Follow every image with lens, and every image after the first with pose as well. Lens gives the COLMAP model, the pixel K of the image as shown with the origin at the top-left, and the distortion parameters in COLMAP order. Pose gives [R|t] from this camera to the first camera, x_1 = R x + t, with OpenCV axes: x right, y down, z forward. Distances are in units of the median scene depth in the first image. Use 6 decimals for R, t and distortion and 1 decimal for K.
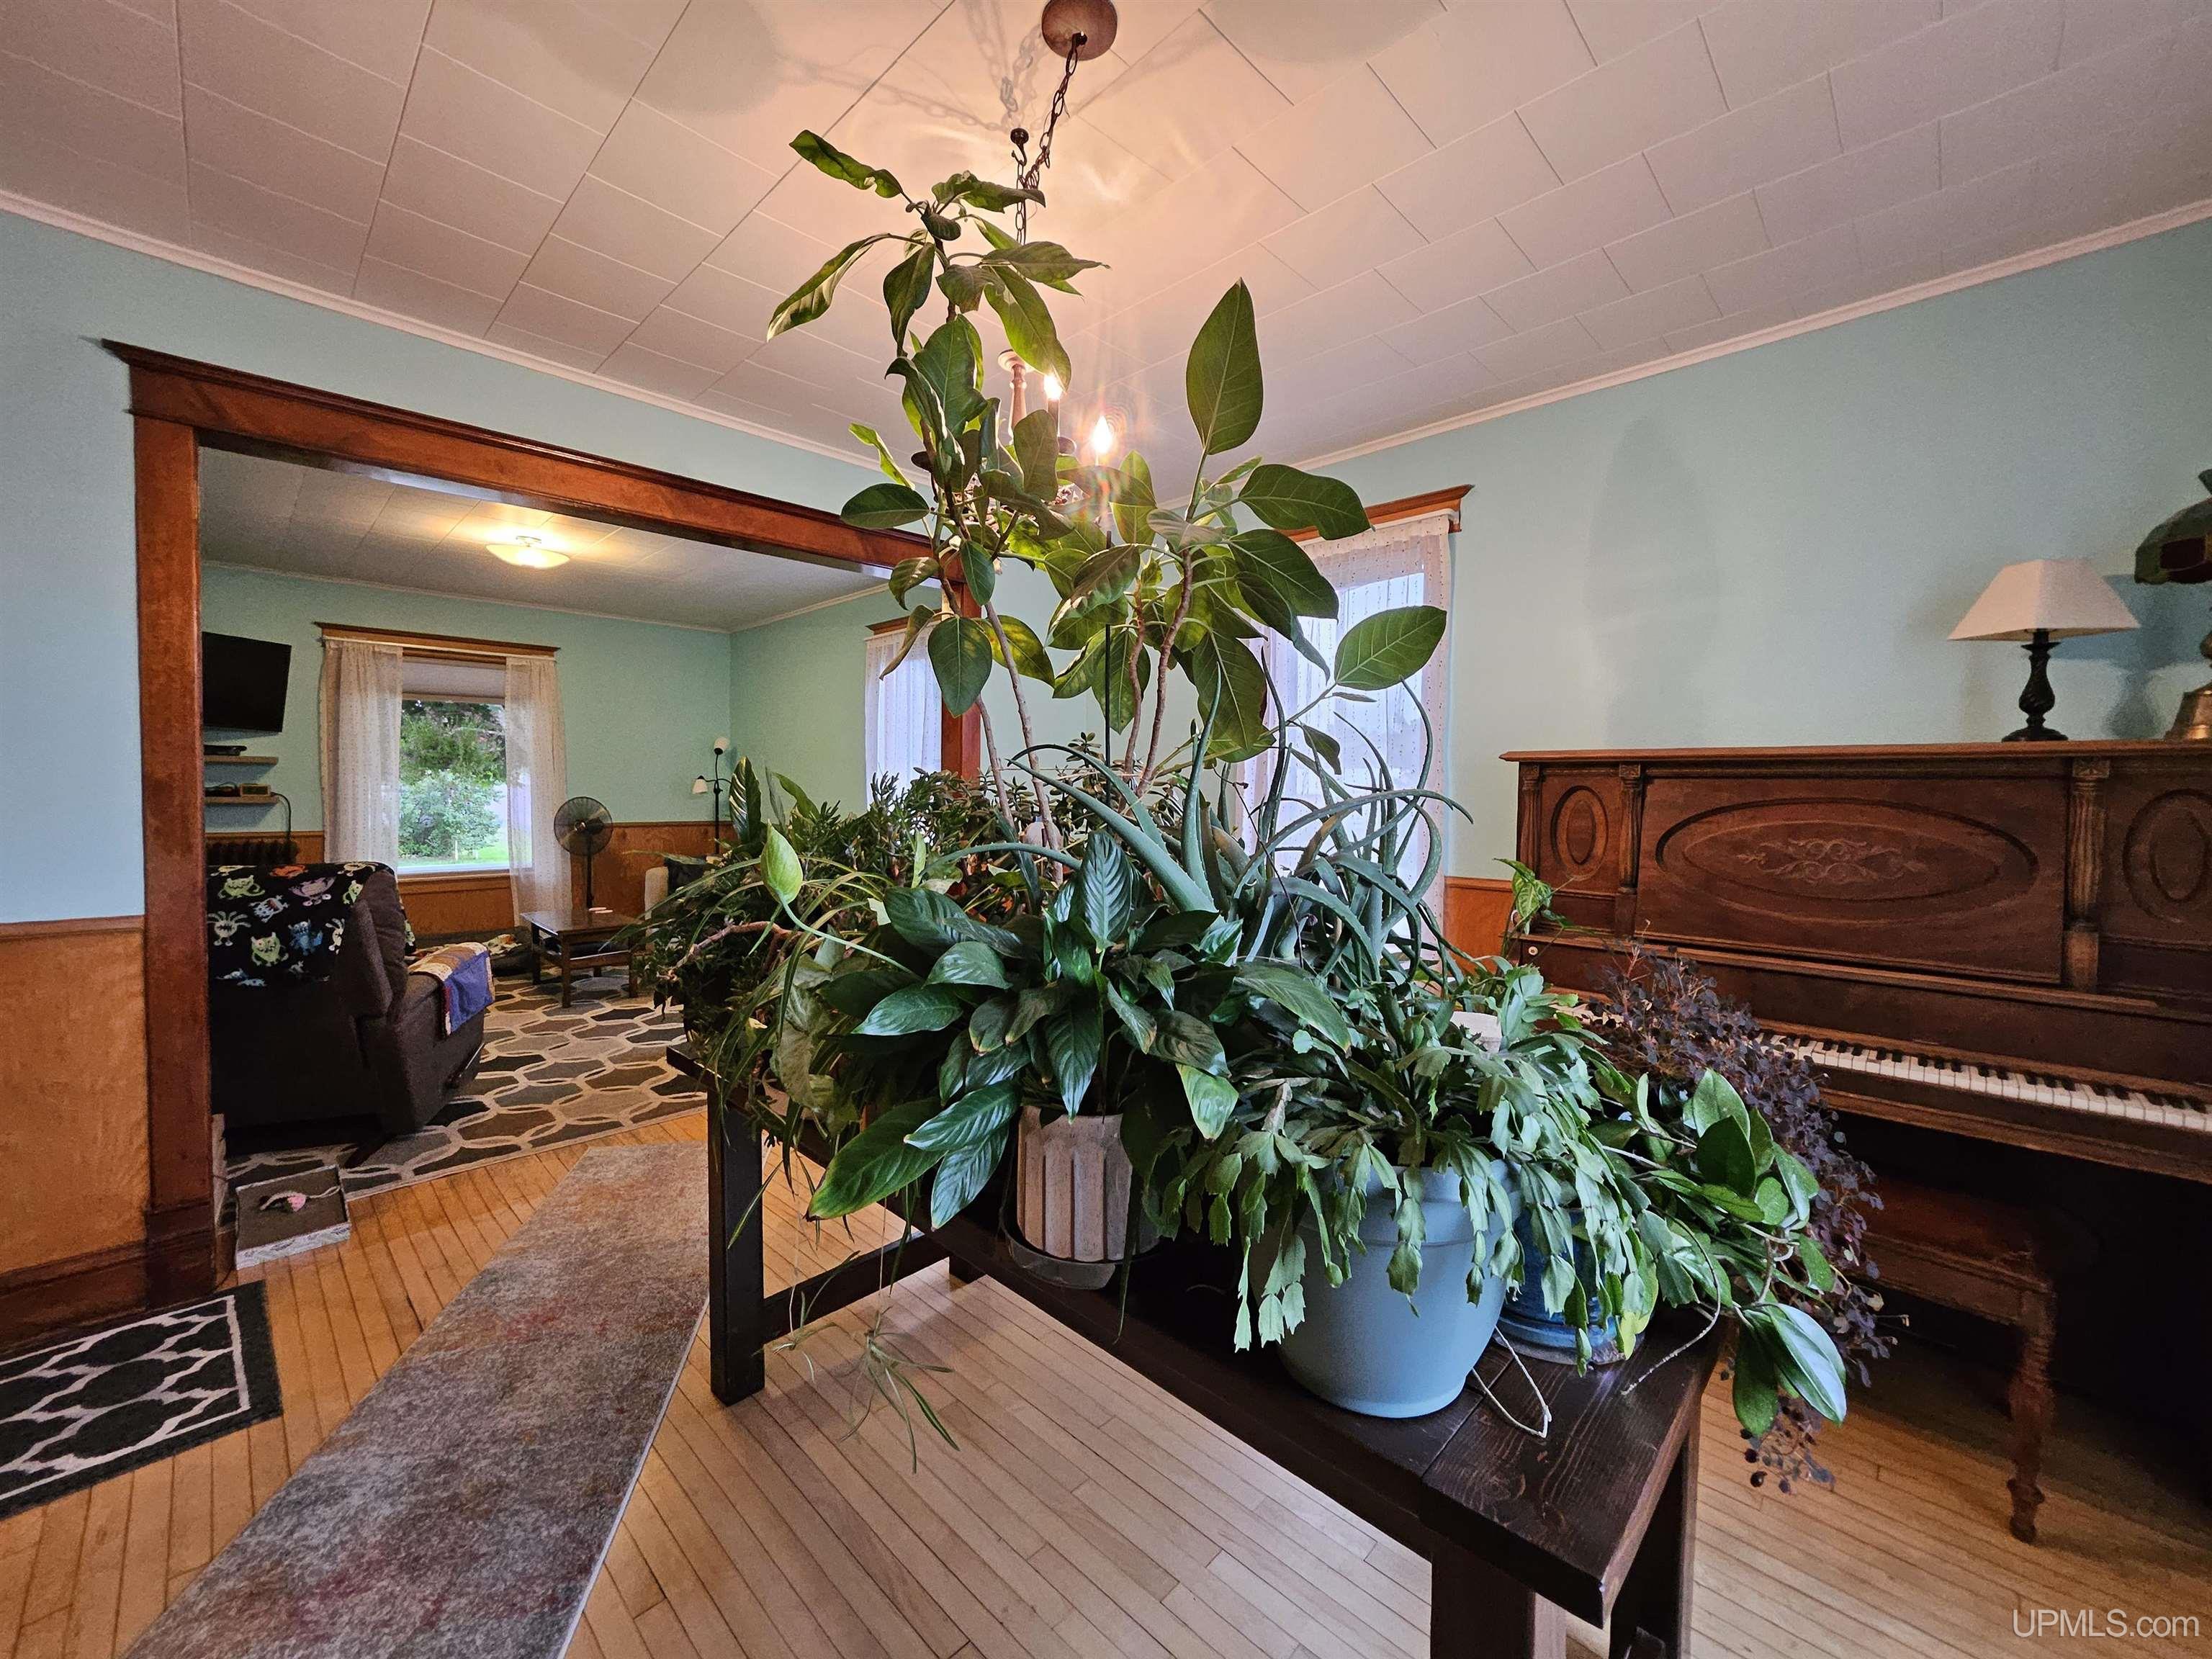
lens RADIAL K [[879.4, 0, 1107.8], [0, 879.4, 822.8], [0, 0, 1]] dist [-0.001631, -0.000138]
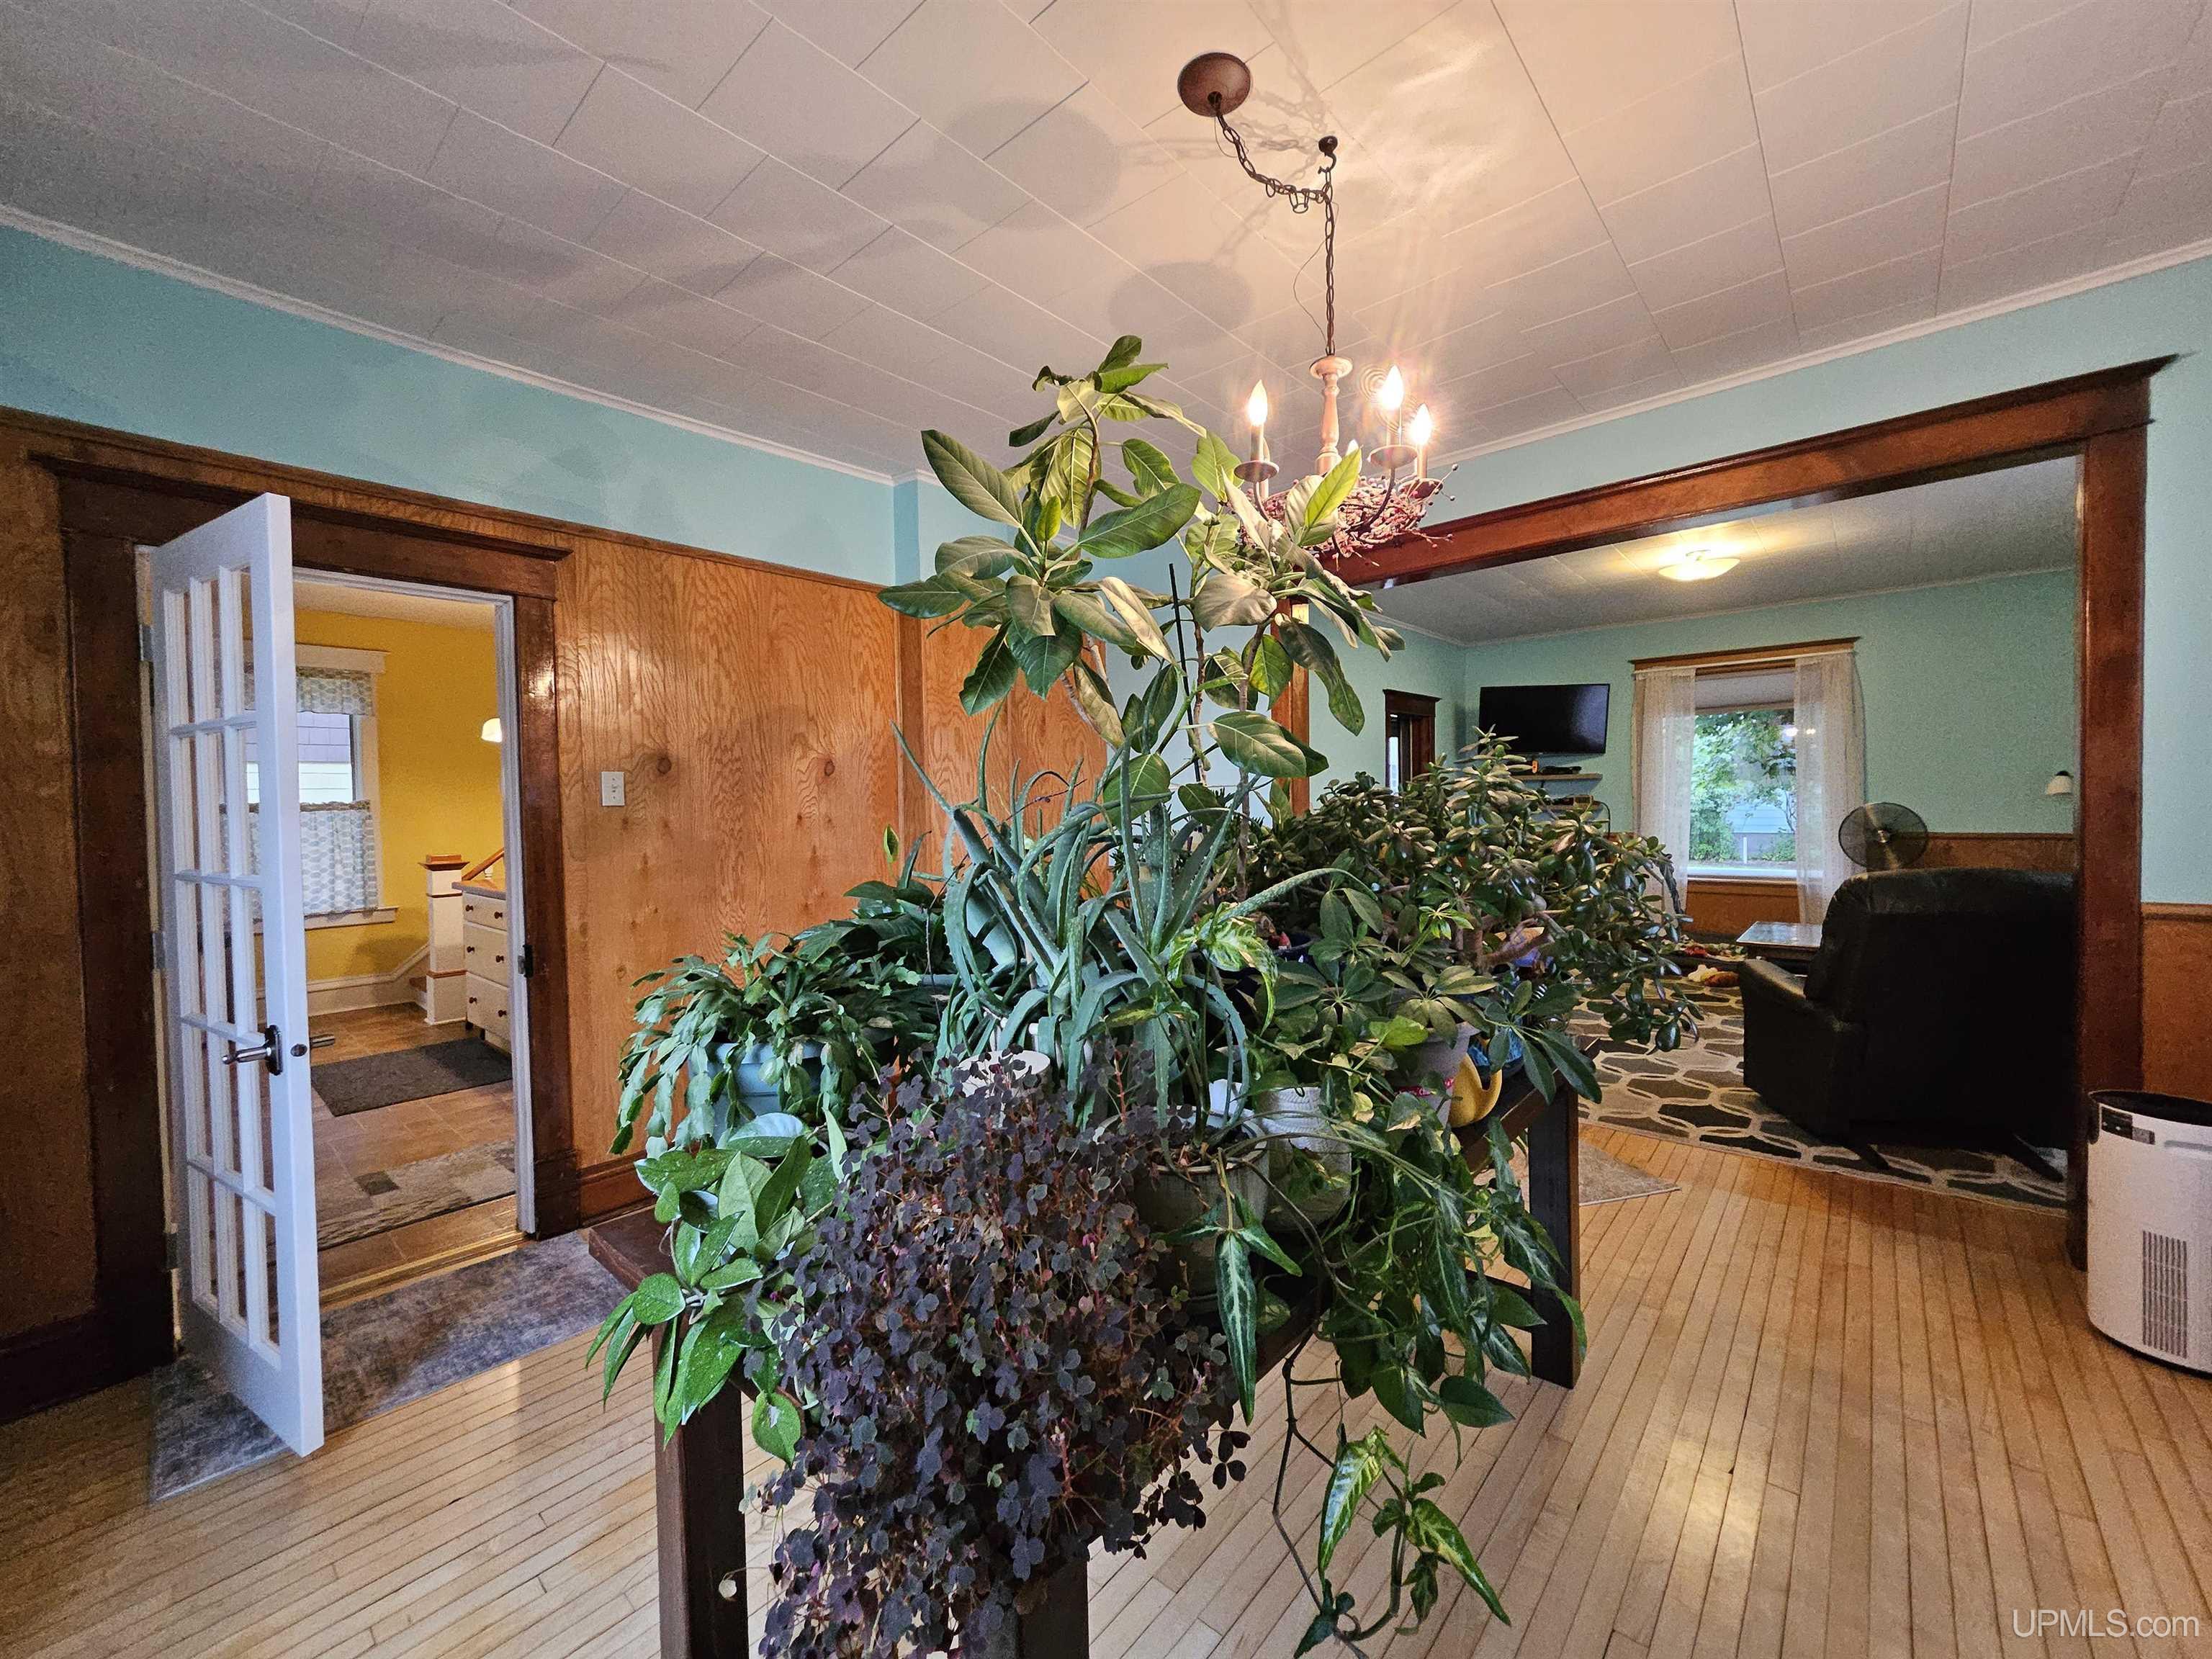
lens RADIAL K [[879.4, 0, 1107.8], [0, 879.4, 822.8], [0, 0, 1]] dist [-0.001631, -0.000138]
pose [[0.056461, 0.013083, -0.998319, 0.281868], [-0.020034, 0.999728, 0.011969, -0.005087], [0.998204, 0.019325, 0.056708, 0.224245]]
